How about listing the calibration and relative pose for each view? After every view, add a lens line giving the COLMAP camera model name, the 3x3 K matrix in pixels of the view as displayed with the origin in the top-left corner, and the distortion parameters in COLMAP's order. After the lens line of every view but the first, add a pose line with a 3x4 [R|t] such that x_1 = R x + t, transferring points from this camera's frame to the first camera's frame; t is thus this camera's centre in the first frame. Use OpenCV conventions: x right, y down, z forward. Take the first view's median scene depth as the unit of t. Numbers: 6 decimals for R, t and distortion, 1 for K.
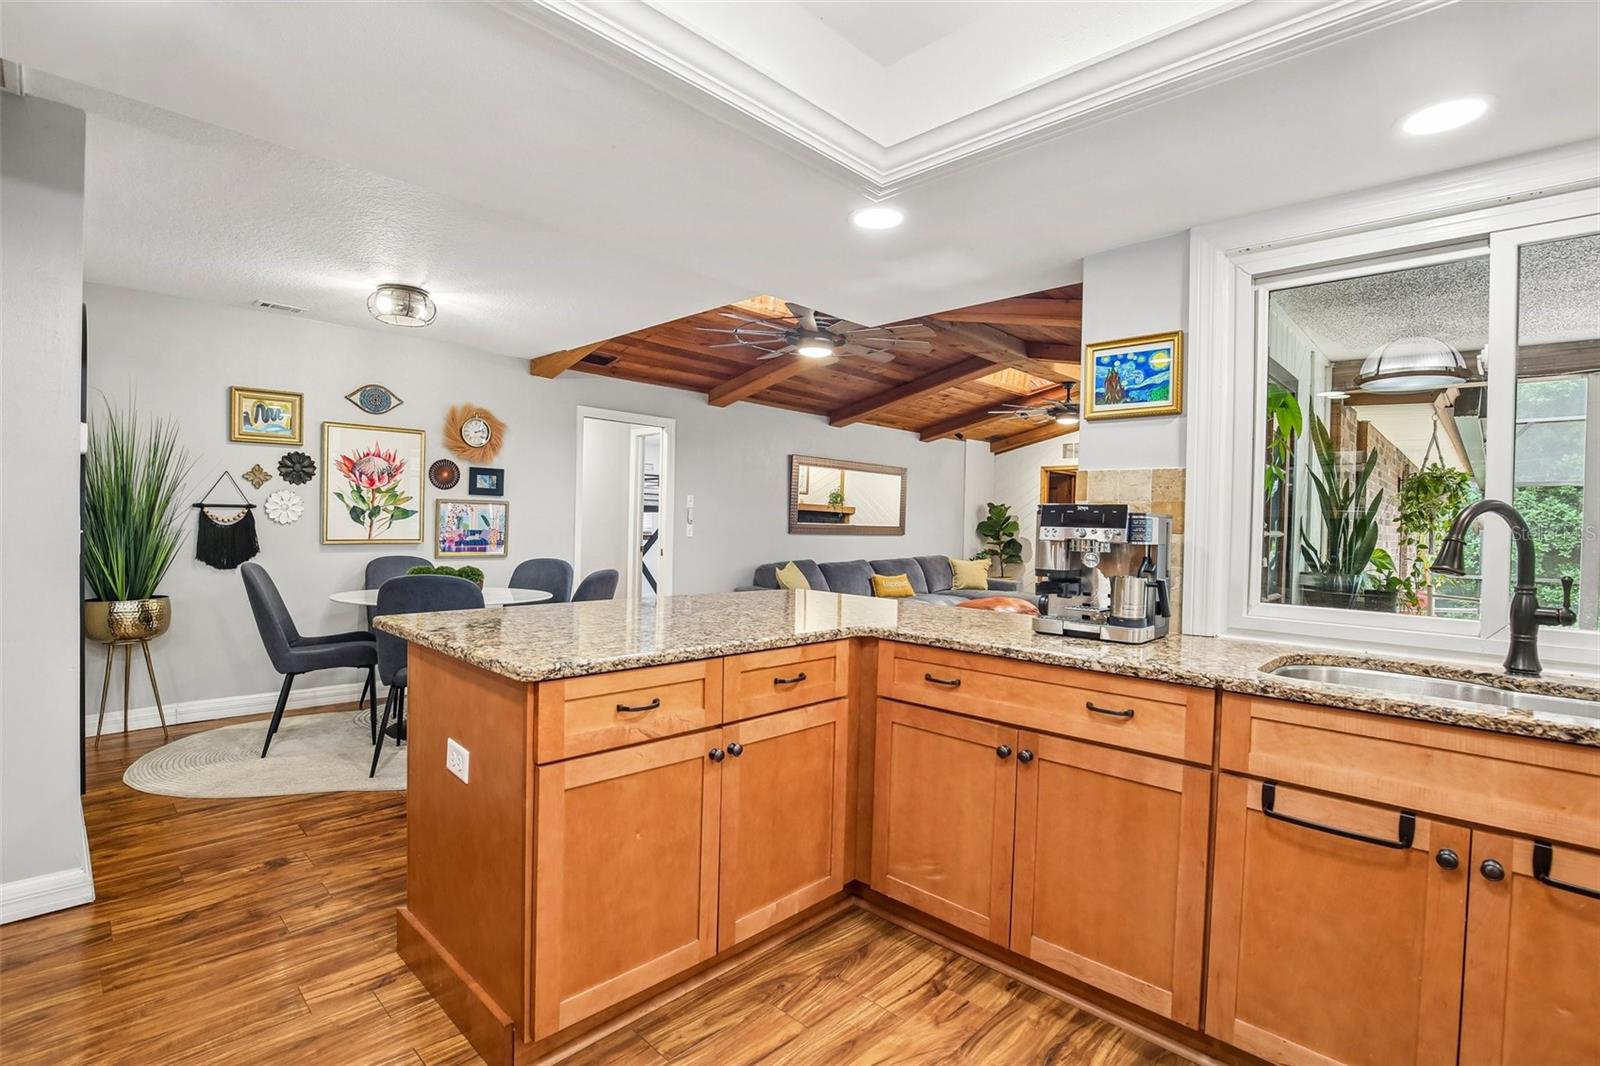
lens RADIAL K [[748.9, 0, 796.3], [0, 748.9, 541.5], [0, 0, 1]] dist [-0.034669, 0.007926]
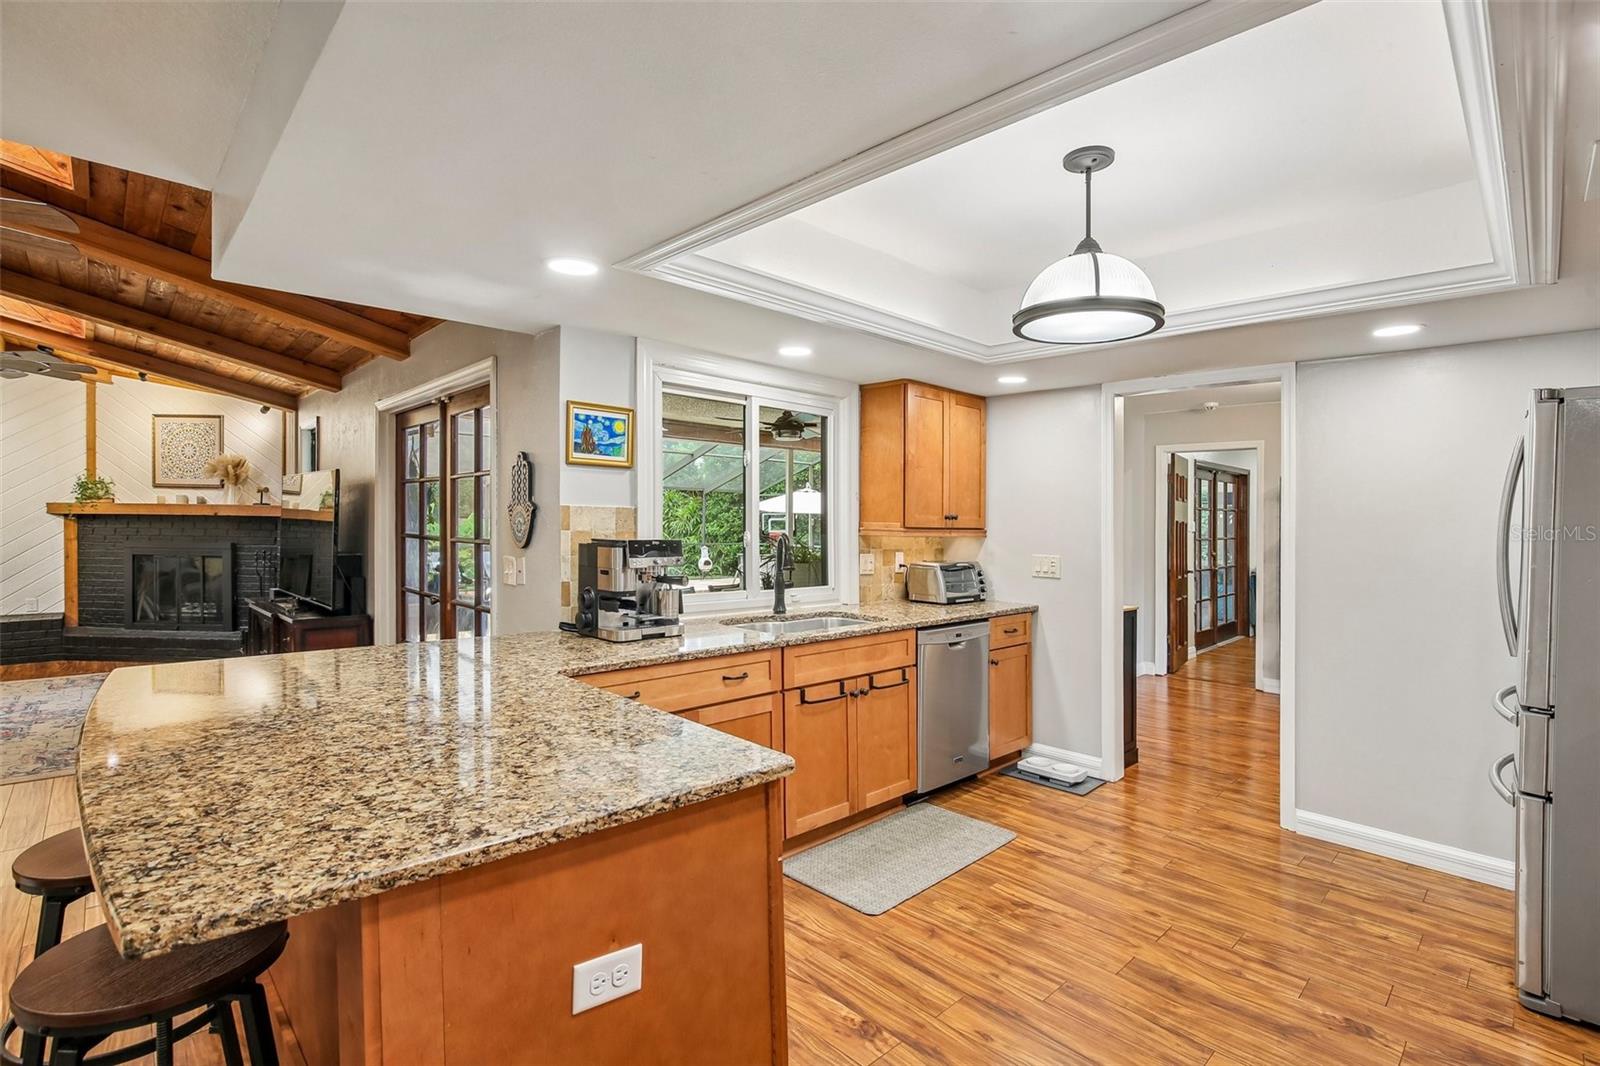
lens RADIAL K [[741.5, 0, 778.5], [0, 741.5, 528.8], [0, 0, 1]] dist [-0.011372, 0.000417]
pose [[0.061560, -0.035635, 0.997467, -0.456240], [0.008146, 0.999347, 0.035200, -0.055808], [-0.998070, 0.005959, 0.061810, 0.337796]]
